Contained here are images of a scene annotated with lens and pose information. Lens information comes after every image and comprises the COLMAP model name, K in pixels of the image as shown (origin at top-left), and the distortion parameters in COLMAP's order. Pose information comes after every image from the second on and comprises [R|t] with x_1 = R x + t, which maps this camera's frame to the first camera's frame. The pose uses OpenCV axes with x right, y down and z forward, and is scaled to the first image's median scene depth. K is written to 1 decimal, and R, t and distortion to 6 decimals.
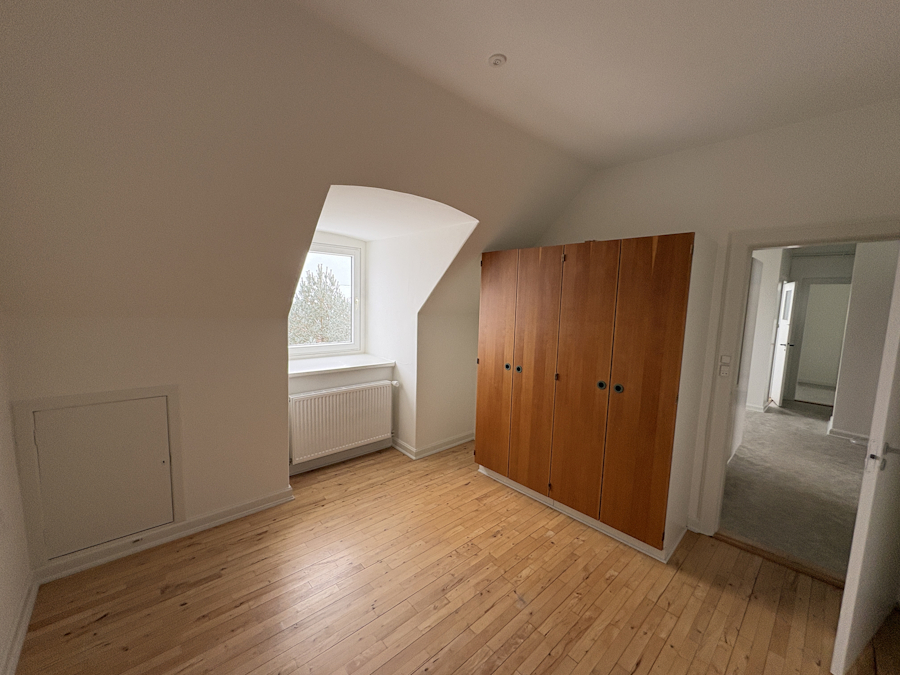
lens RADIAL K [[355.3, 0, 429.9], [0, 355.3, 335.8], [0, 0, 1]] dist [-0.000245, -0.000035]
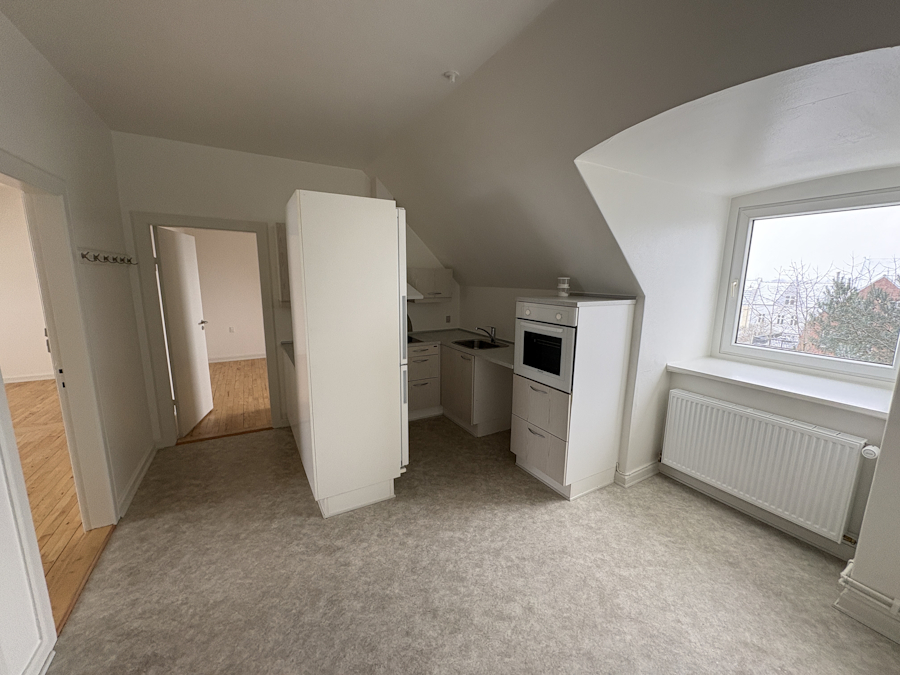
lens RADIAL K [[355.3, 0, 429.9], [0, 355.3, 335.8], [0, 0, 1]] dist [-0.000245, -0.000035]
pose [[-0.227720, 0.122652, -0.965971, 1.396350], [-0.119049, 0.981086, 0.152636, -0.069694], [0.966422, 0.149756, -0.208812, 1.296374]]
